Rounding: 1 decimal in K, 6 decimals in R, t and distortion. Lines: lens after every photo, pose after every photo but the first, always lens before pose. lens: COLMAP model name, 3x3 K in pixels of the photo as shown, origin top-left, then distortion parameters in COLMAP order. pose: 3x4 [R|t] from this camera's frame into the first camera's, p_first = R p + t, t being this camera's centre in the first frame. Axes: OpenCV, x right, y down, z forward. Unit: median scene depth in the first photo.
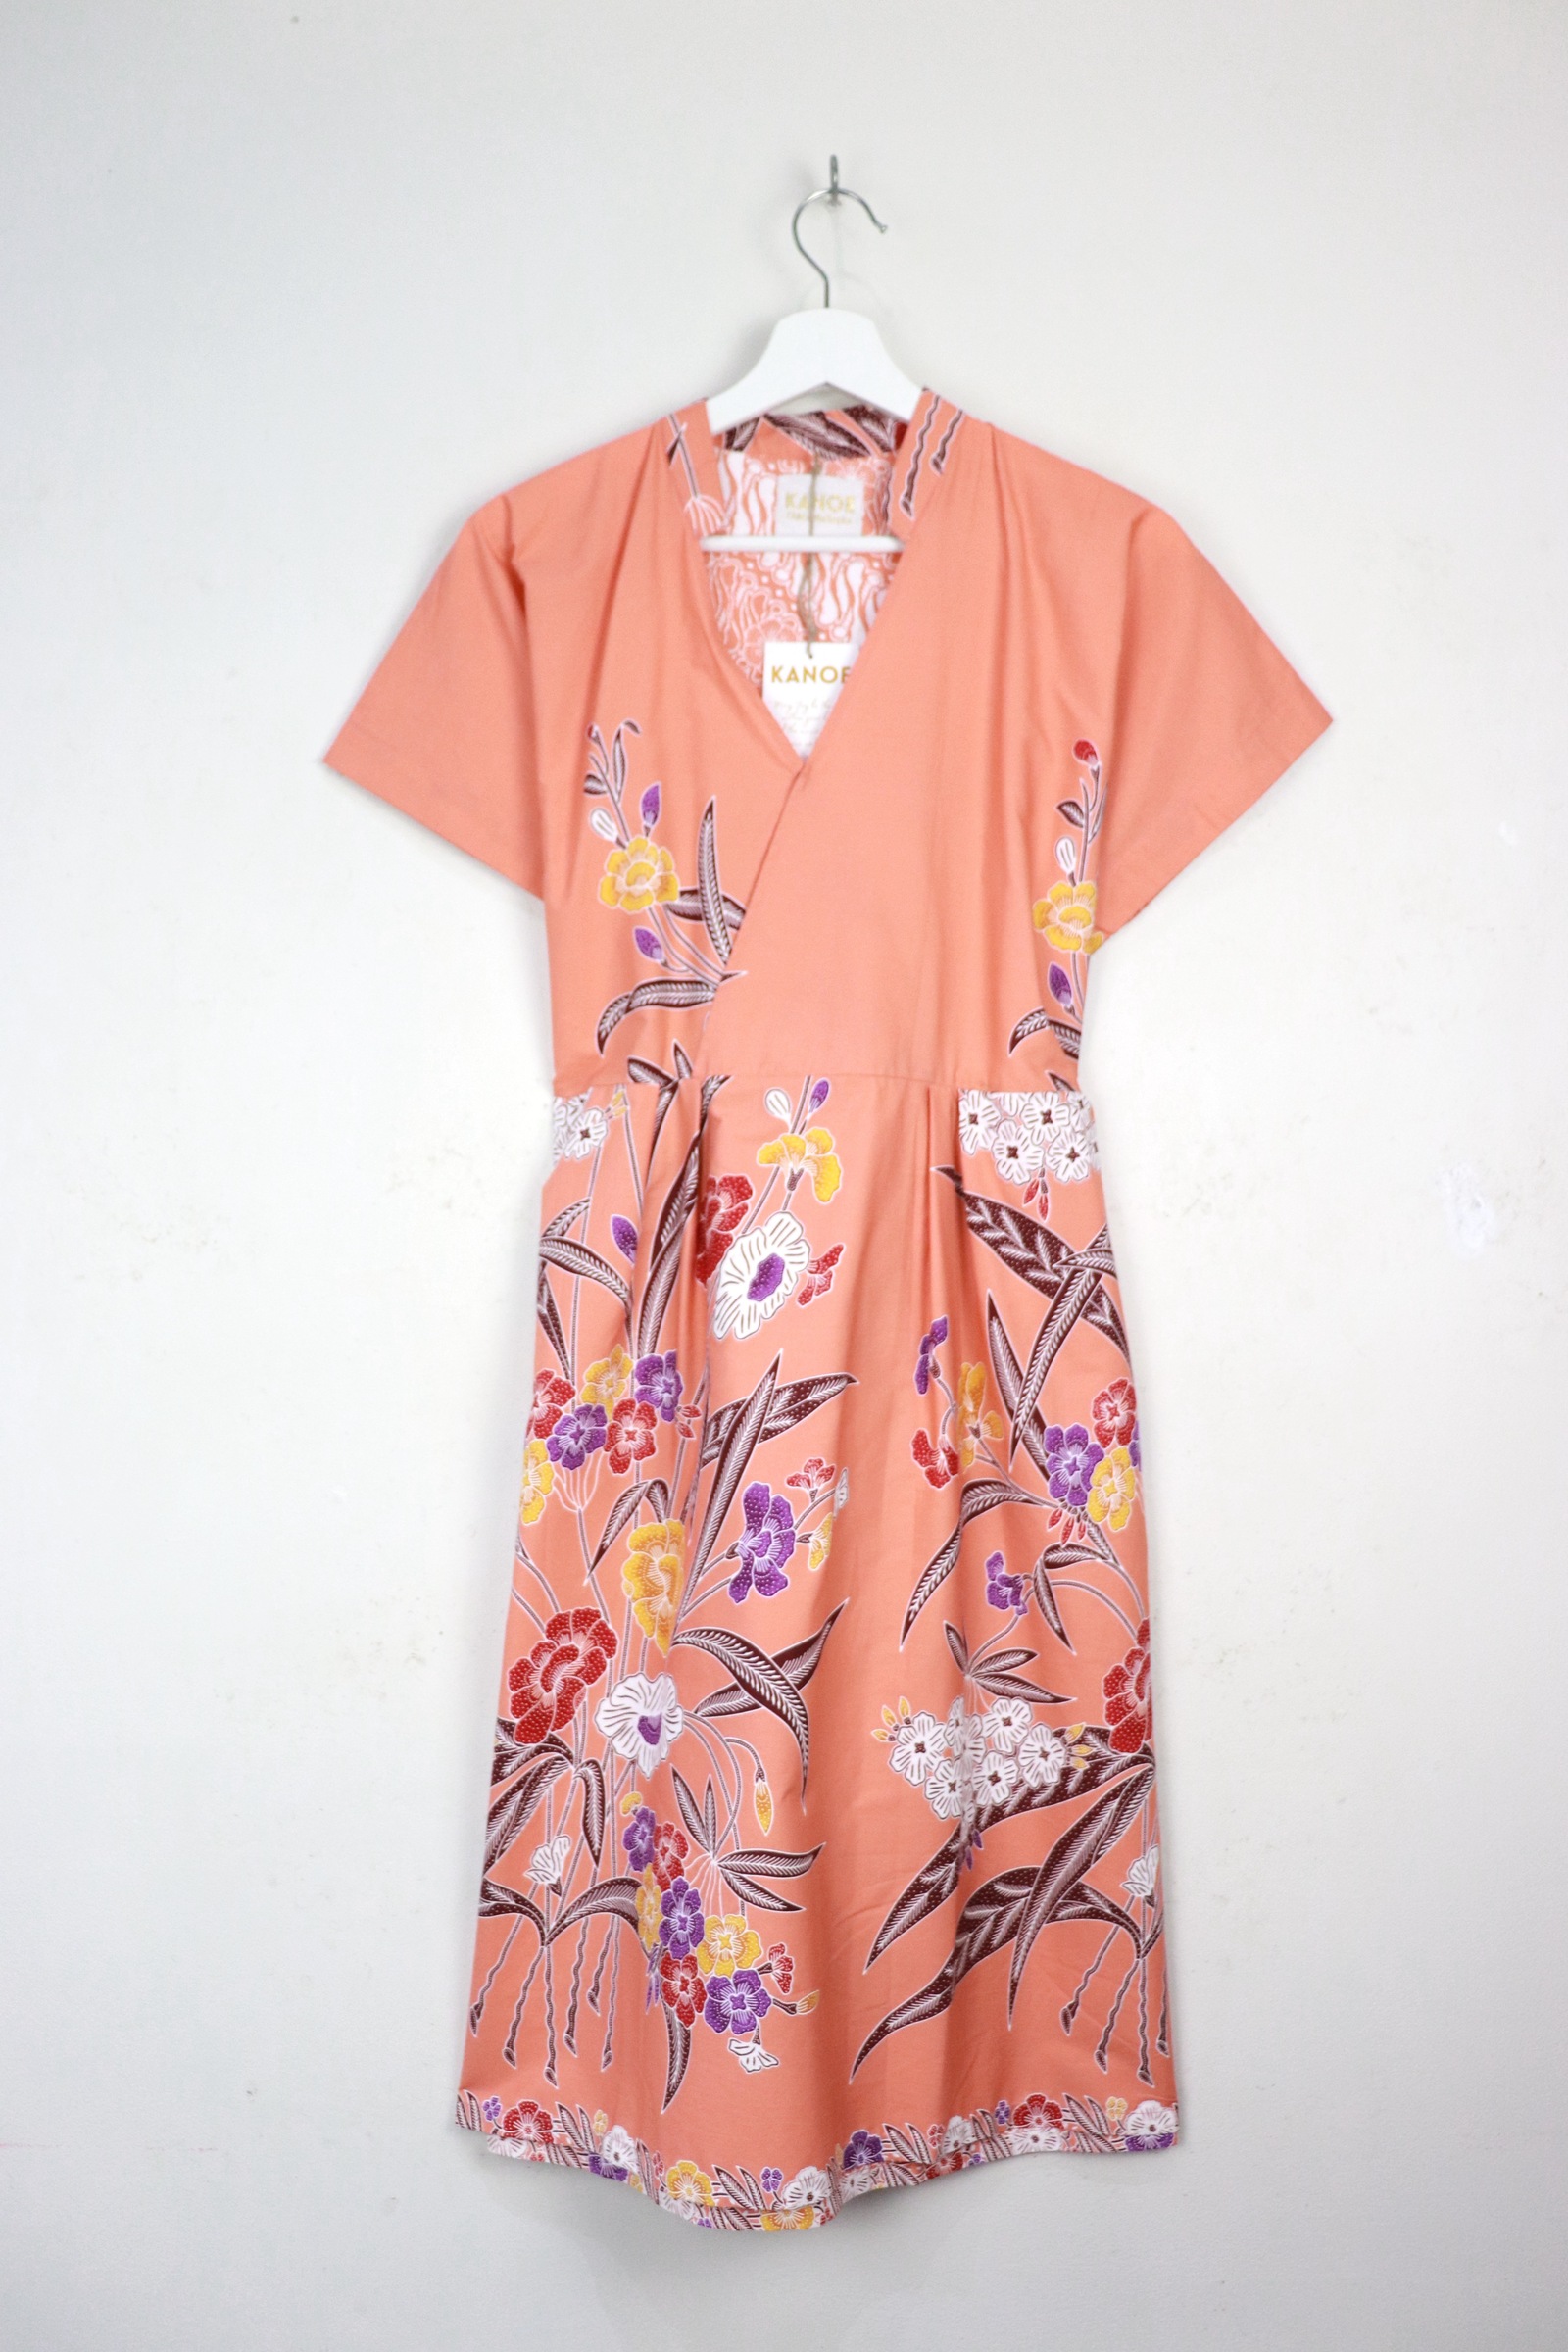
lens RADIAL K [[2169.4, 0, 762.3], [0, 2169.4, 1188.7], [0, 0, 1]] dist [-0.001423, 0.000000]
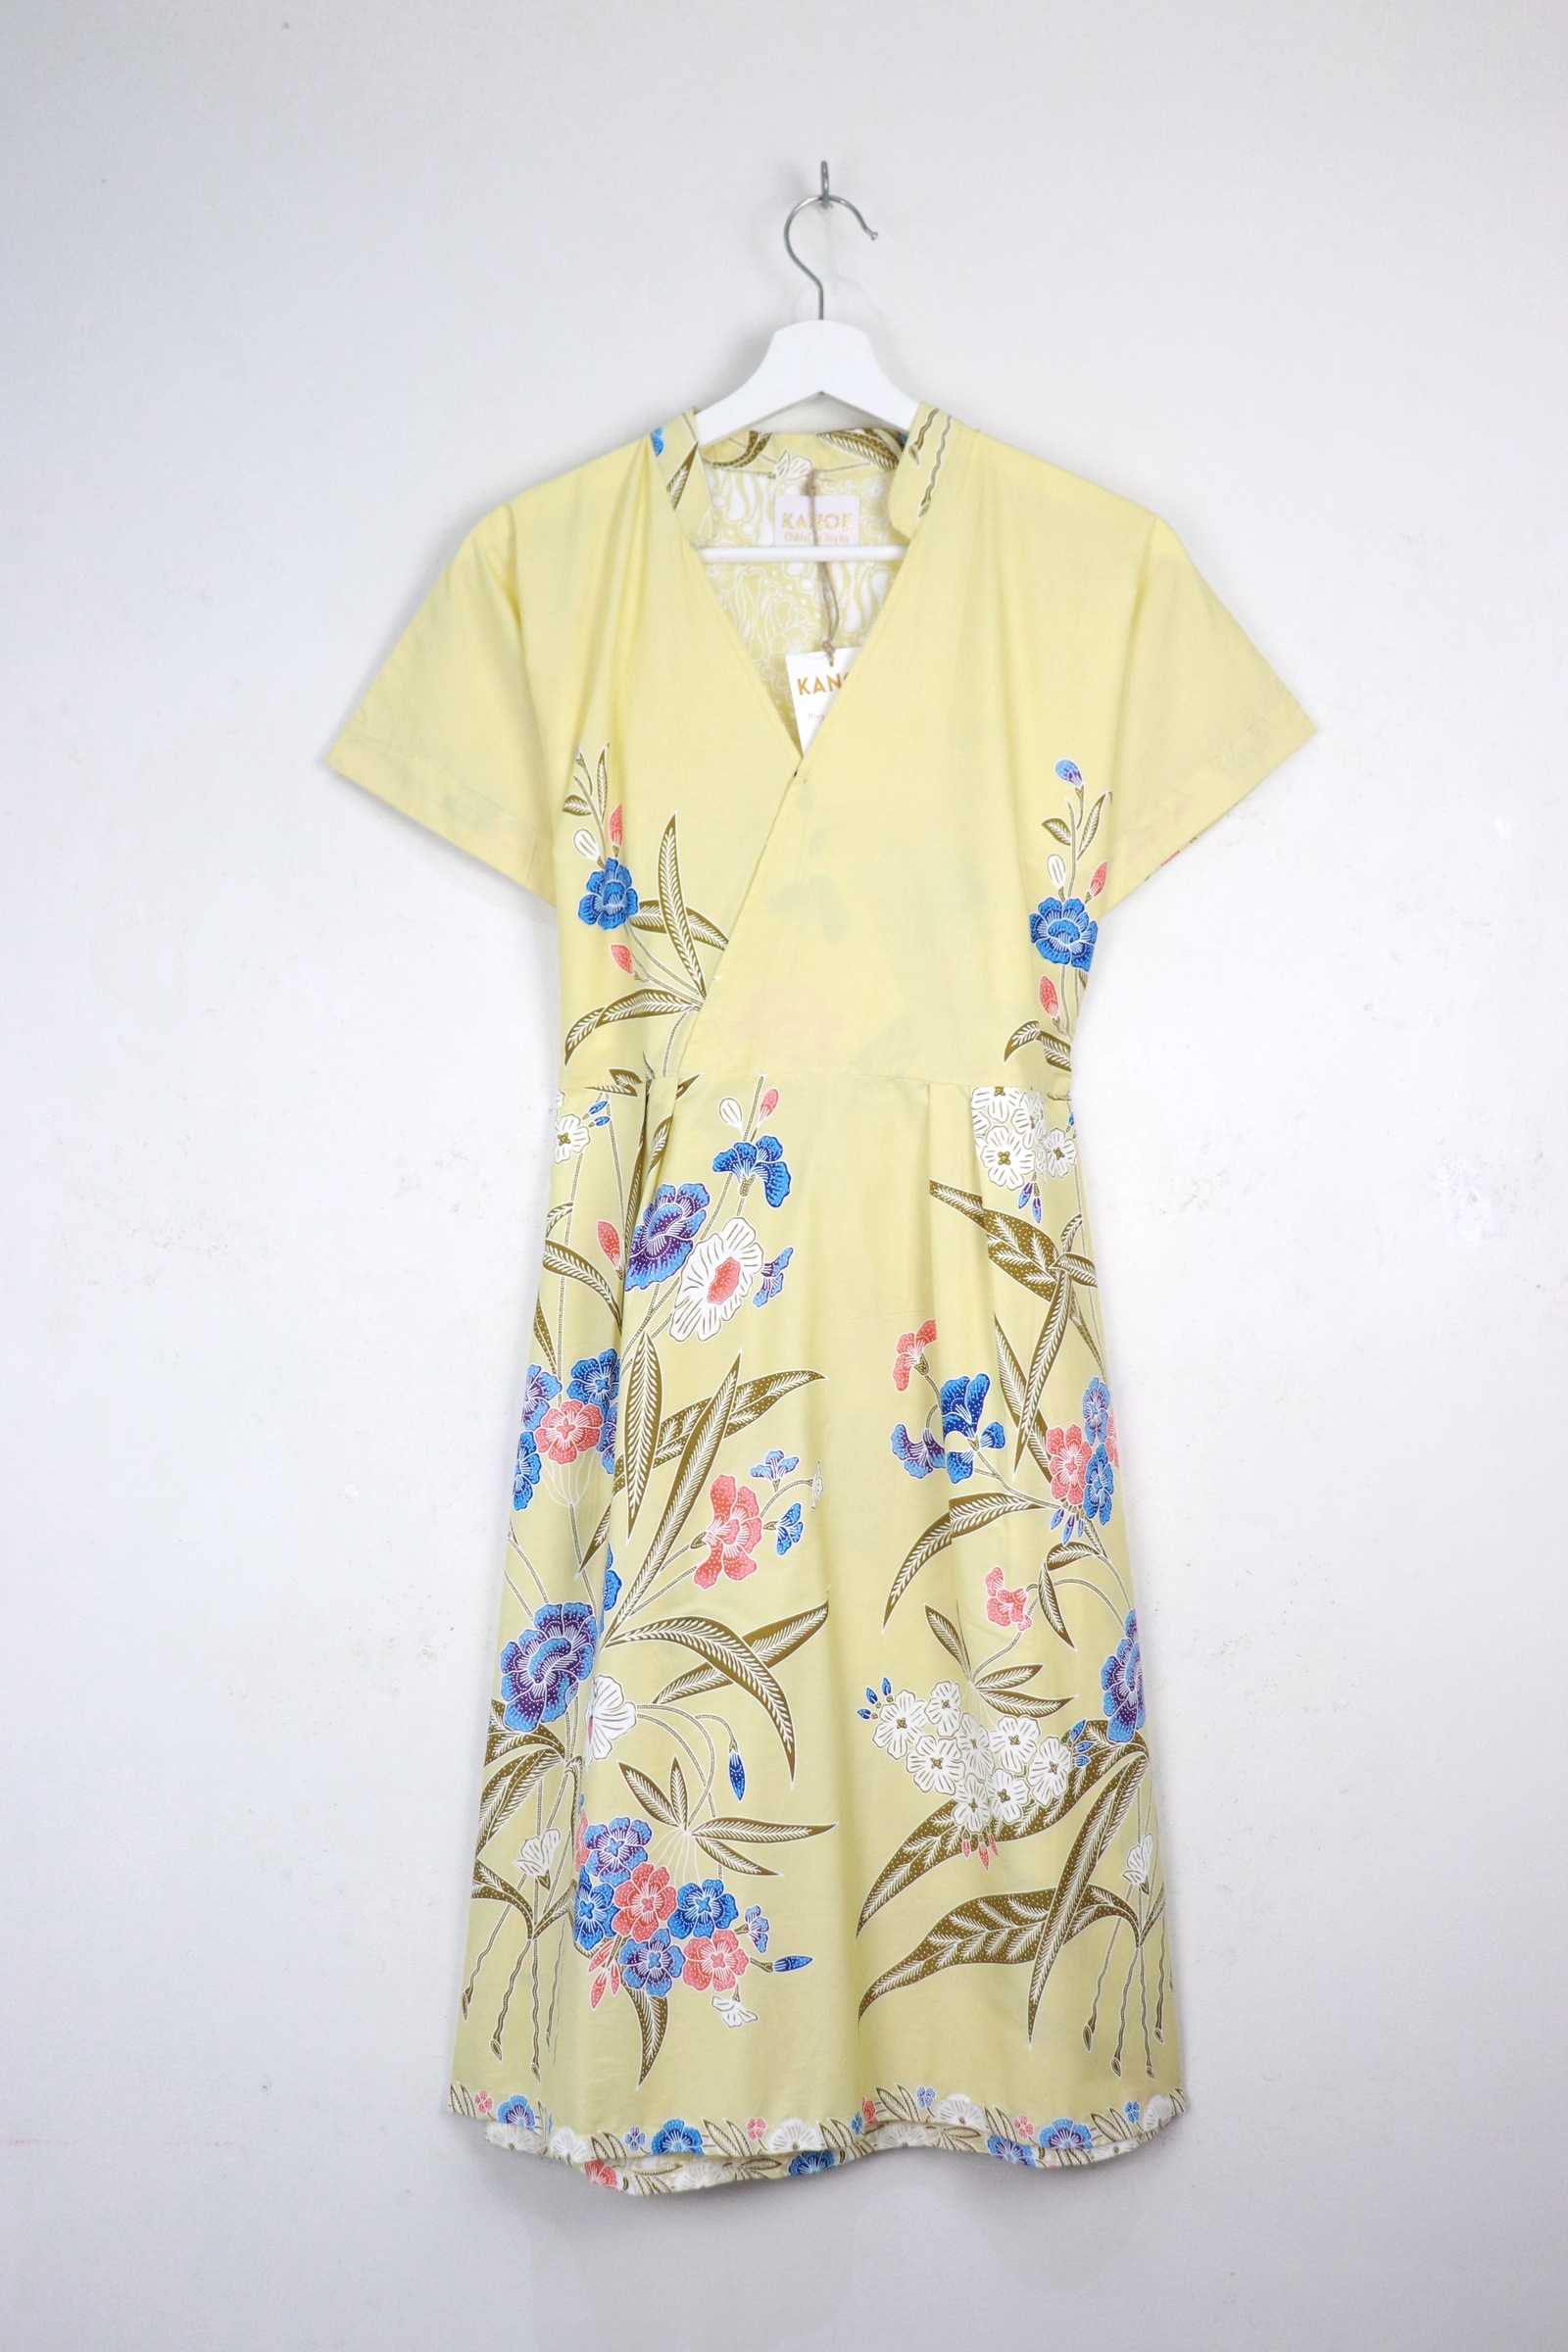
lens RADIAL K [[2385.4, 0, 800.8], [0, 2385.4, 1179.8], [0, 0, 1]] dist [0.050249, 0.000000]
pose [[0.999888, -0.009072, -0.011896, 0.031044], [0.009161, 0.999931, 0.007408, -0.012653], [0.011828, -0.007516, 0.999902, -0.118566]]
